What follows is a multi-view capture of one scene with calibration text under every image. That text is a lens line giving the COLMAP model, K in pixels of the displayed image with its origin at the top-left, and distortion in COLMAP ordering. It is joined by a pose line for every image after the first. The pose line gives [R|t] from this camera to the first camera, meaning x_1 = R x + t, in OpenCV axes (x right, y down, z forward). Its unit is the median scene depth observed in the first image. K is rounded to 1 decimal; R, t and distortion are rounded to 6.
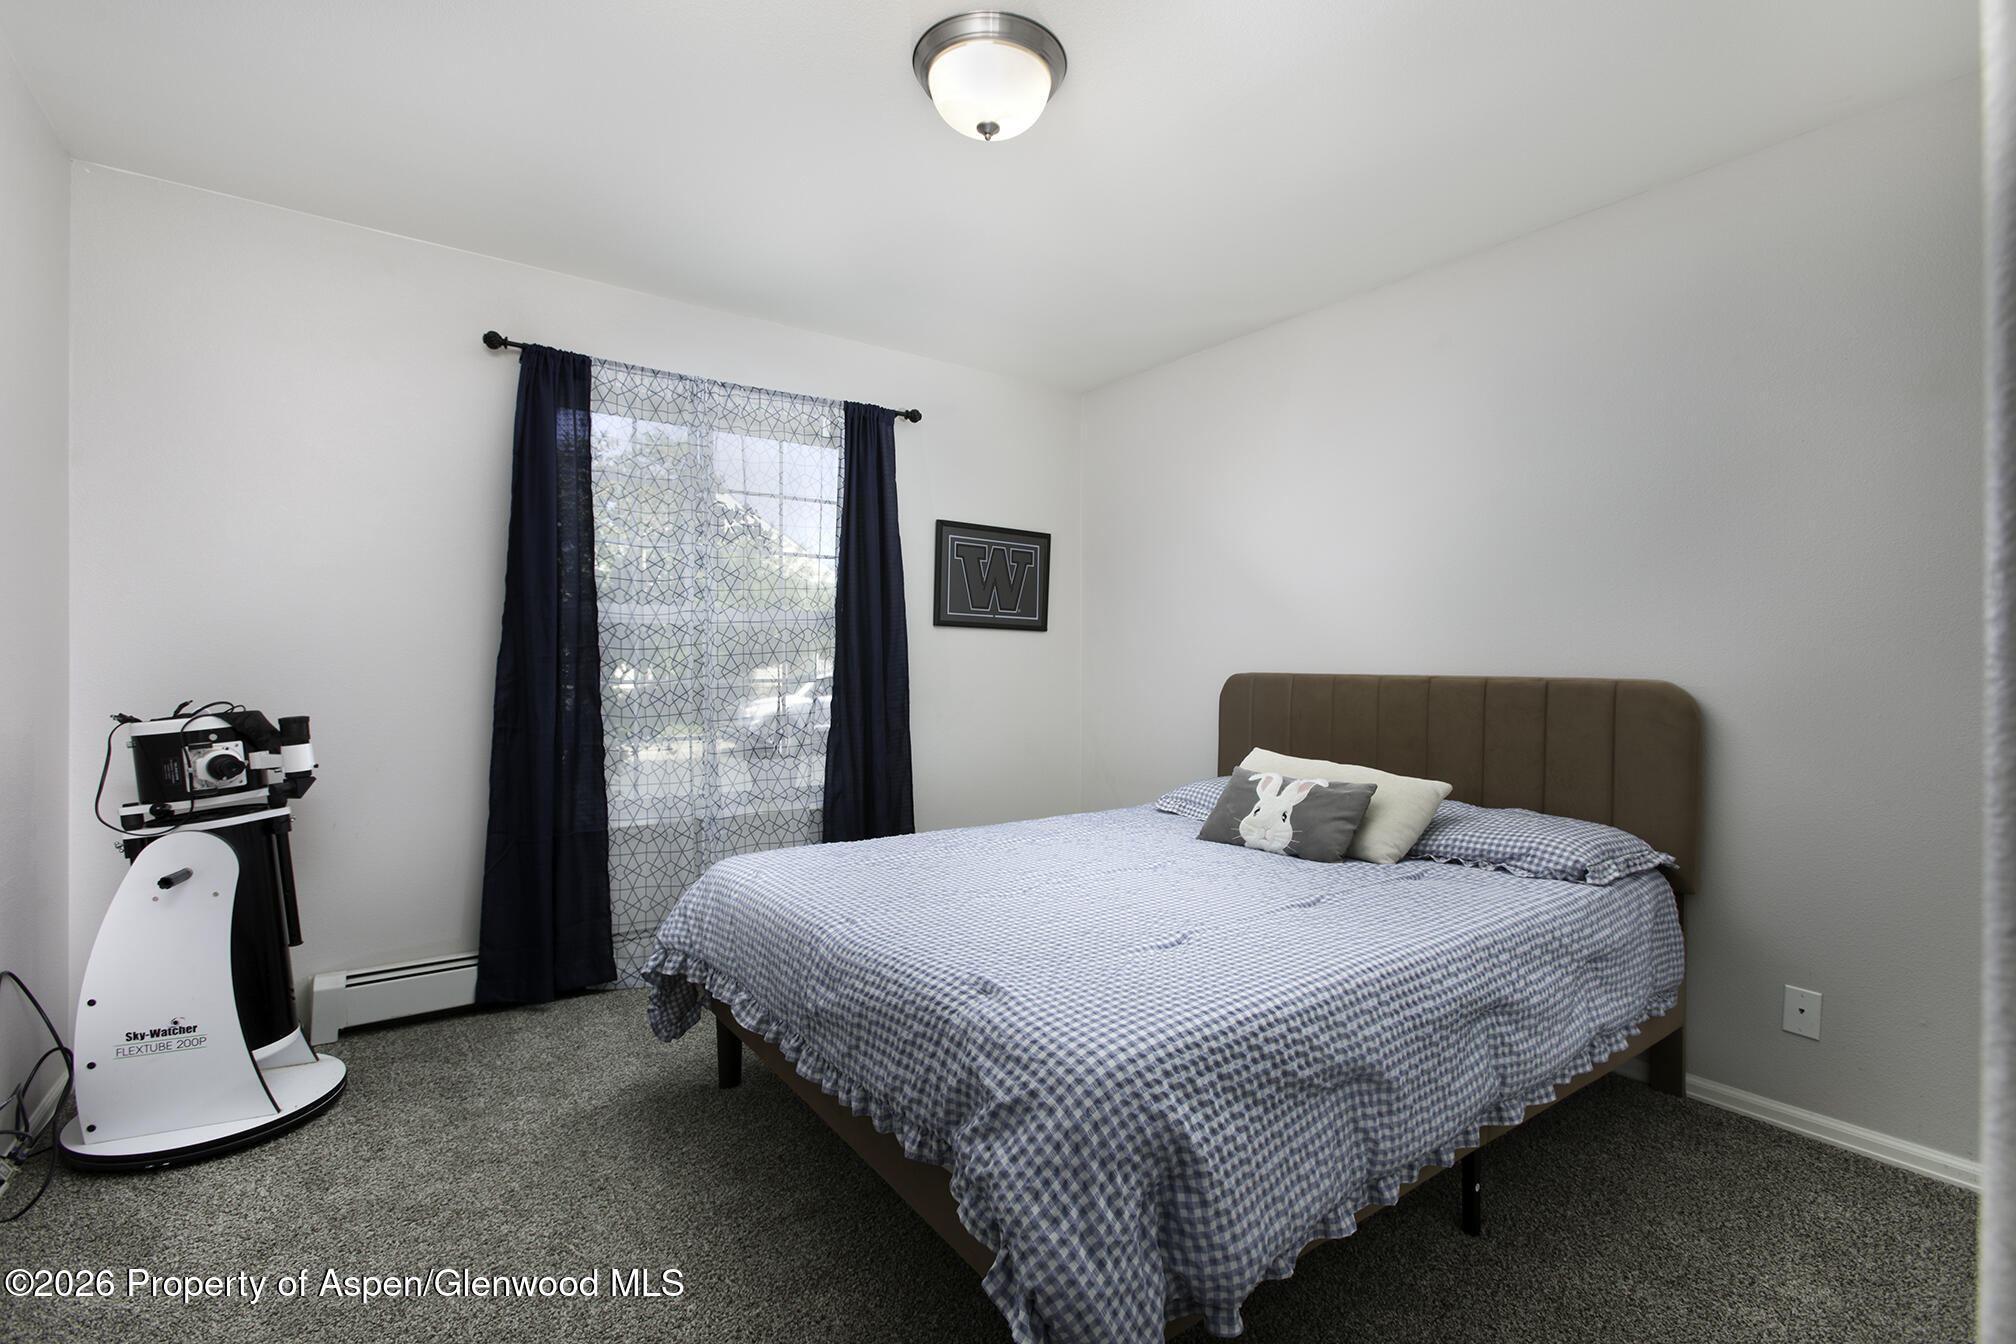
lens RADIAL K [[899.5, 0, 1009.6], [0, 899.5, 666.8], [0, 0, 1]] dist [-0.003723, -0.001463]
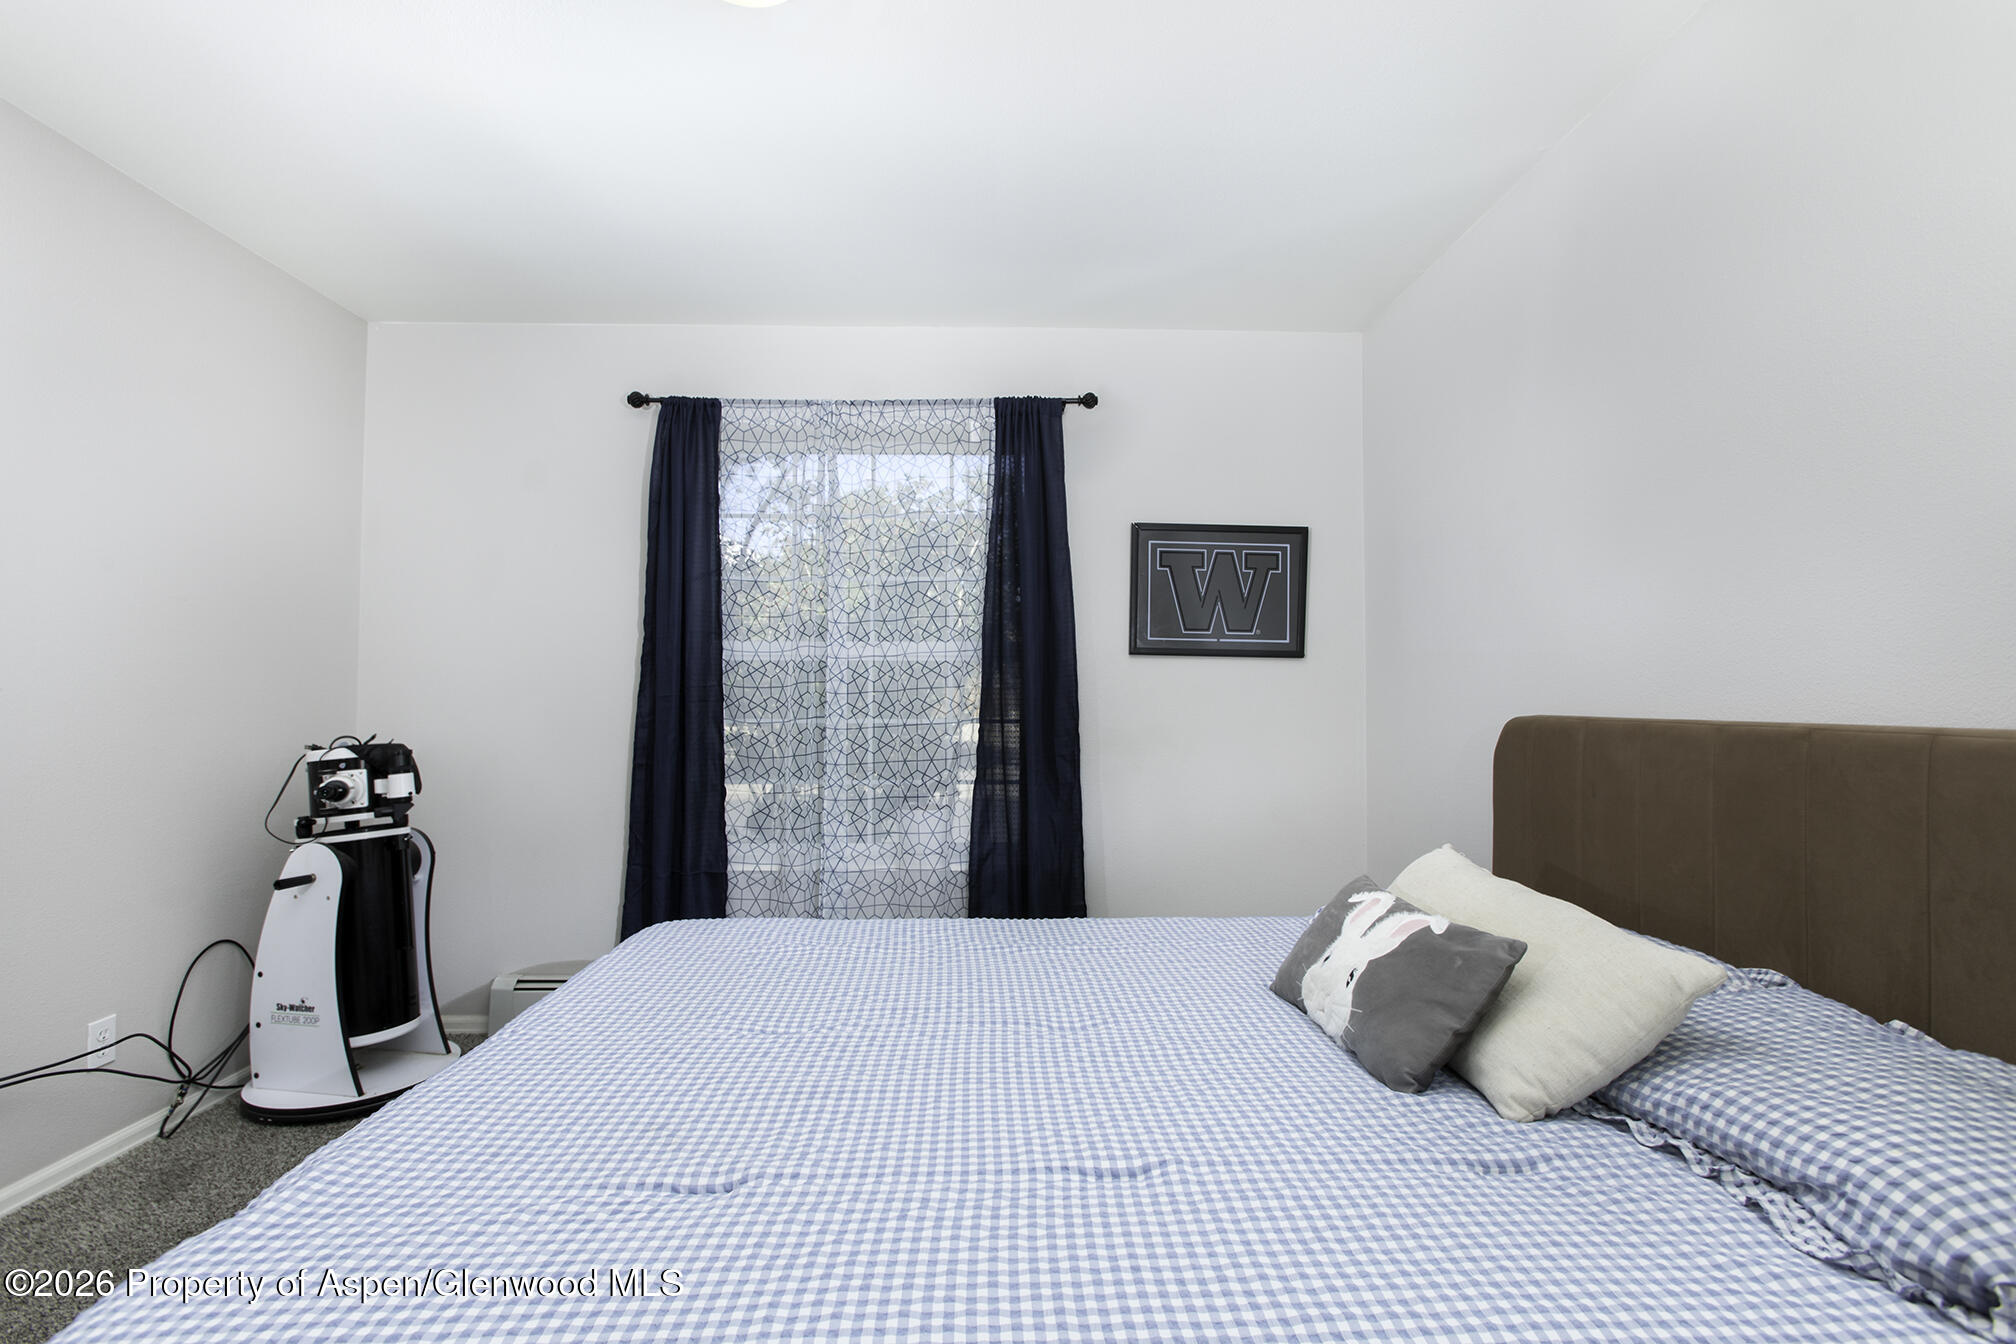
lens RADIAL K [[906.5, 0, 1005.0], [0, 906.5, 685.9], [0, 0, 1]] dist [-0.002221, -0.000077]
pose [[0.827138, -0.014232, -0.561818, 0.360261], [0.001005, 0.999715, -0.023845, 0.001616], [0.561997, 0.019158, 0.826917, 0.342158]]
